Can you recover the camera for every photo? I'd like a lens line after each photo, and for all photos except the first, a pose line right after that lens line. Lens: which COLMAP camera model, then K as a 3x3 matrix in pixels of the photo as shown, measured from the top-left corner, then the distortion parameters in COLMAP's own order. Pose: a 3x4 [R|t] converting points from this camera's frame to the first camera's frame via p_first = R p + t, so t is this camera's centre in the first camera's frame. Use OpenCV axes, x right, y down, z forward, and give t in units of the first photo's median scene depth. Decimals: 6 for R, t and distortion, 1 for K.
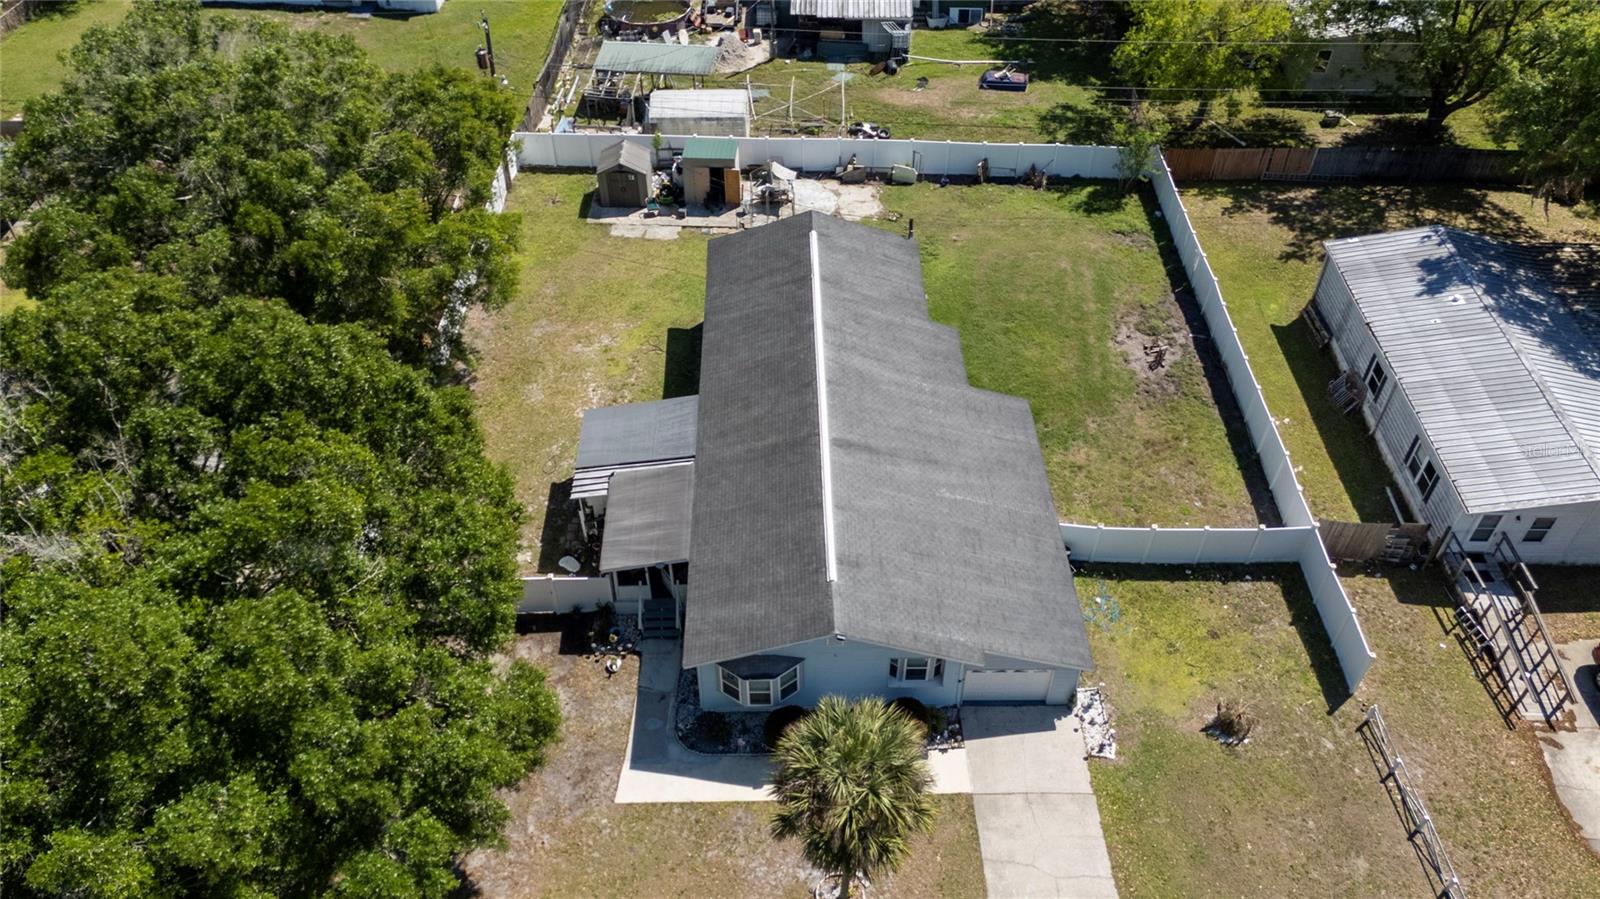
lens RADIAL K [[1171.0, 0, 800.0], [0, 1171.0, 449.5], [0, 0, 1]] dist [0.048818, -0.002802]
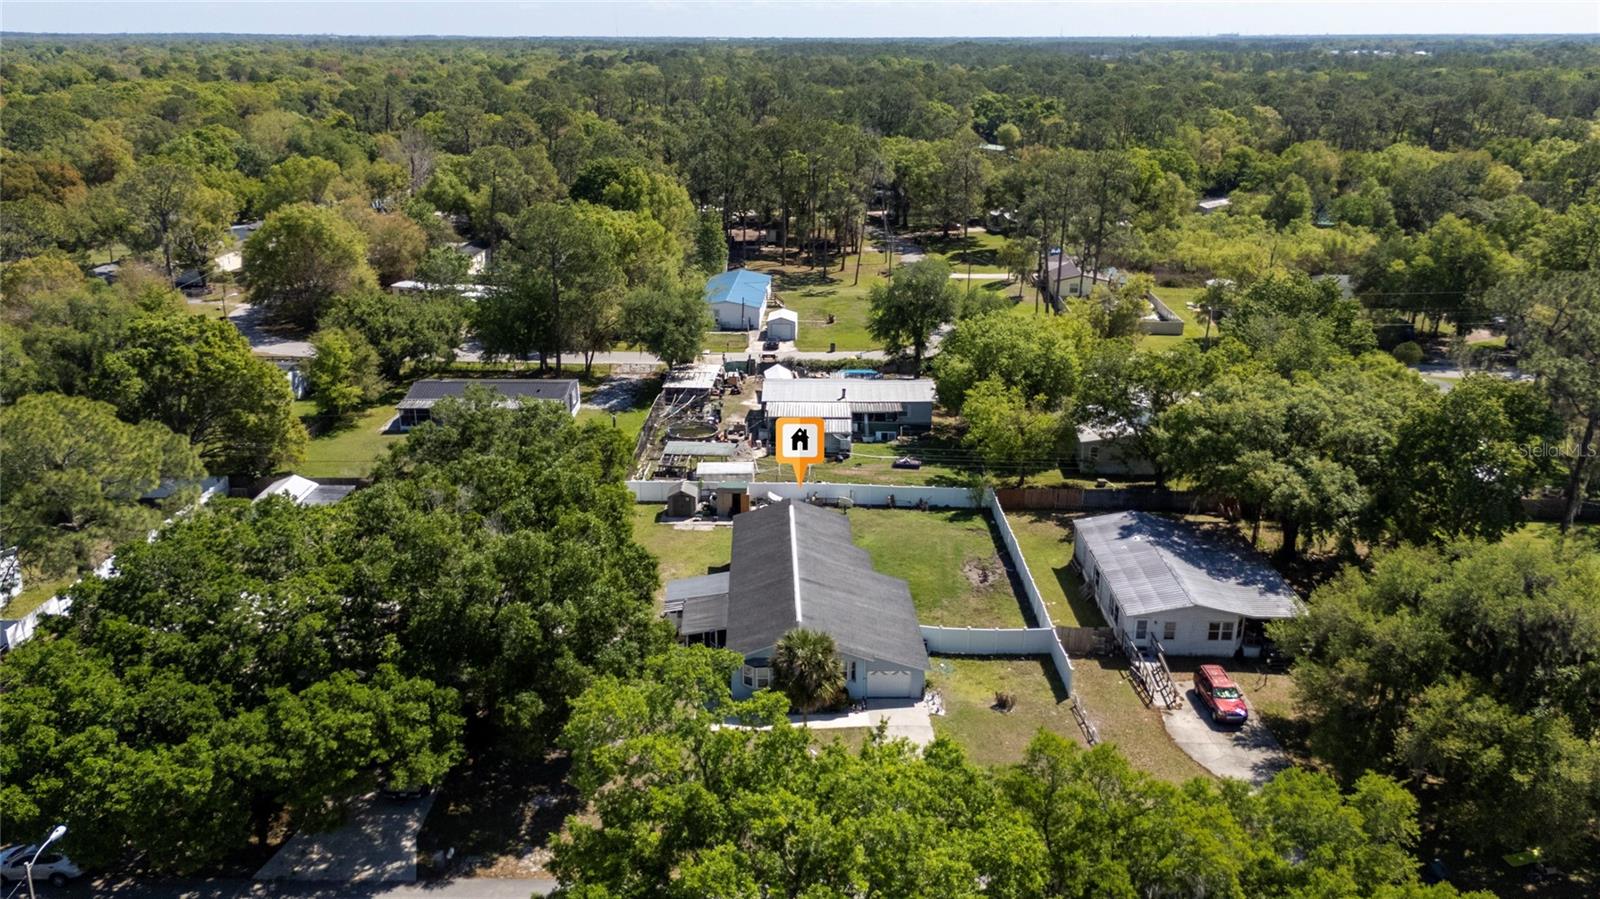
lens RADIAL K [[1165.2, 0, 793.9], [0, 1165.2, 413.4], [0, 0, 1]] dist [0.074016, -0.086764]
pose [[0.999972, 0.003654, 0.006547, 0.002942], [-0.000322, 0.893314, -0.449434, 0.531362], [-0.007491, 0.449419, 0.893290, -0.738781]]
